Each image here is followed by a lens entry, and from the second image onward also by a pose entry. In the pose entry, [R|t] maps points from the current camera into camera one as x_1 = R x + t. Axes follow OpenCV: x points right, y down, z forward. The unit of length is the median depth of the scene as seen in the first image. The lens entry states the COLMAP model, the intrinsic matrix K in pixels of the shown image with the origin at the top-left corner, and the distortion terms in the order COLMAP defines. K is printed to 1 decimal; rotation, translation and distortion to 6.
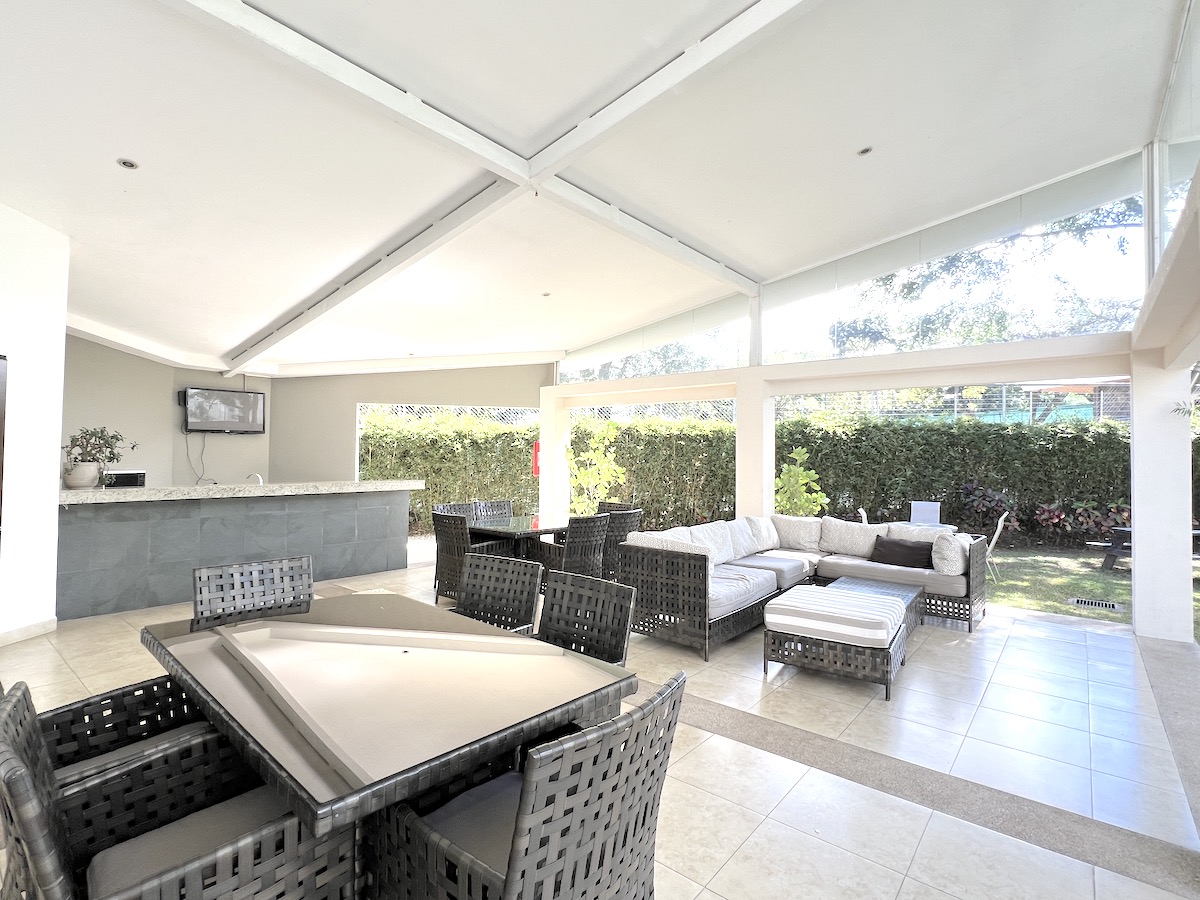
lens RADIAL K [[576.5, 0, 595.8], [0, 576.5, 451.4], [0, 0, 1]] dist [-0.001529, -0.000457]
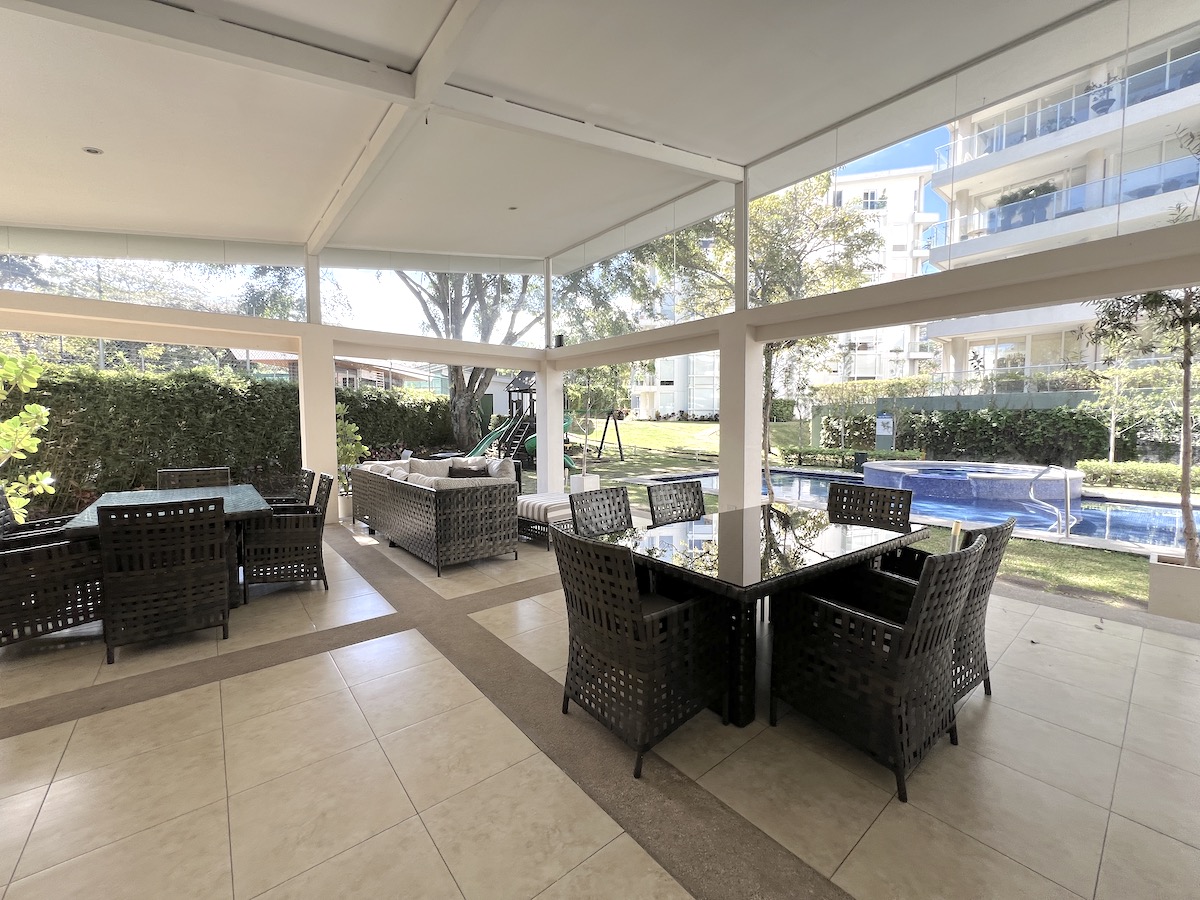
lens RADIAL K [[479.5, 0, 598.4], [0, 479.5, 443.7], [0, 0, 1]] dist [-0.000016, 0.000173]
pose [[0.181271, -0.058967, 0.981664, -0.698457], [-0.008827, 0.998063, 0.061582, 0.013761], [-0.983394, -0.019828, 0.180399, 0.489832]]
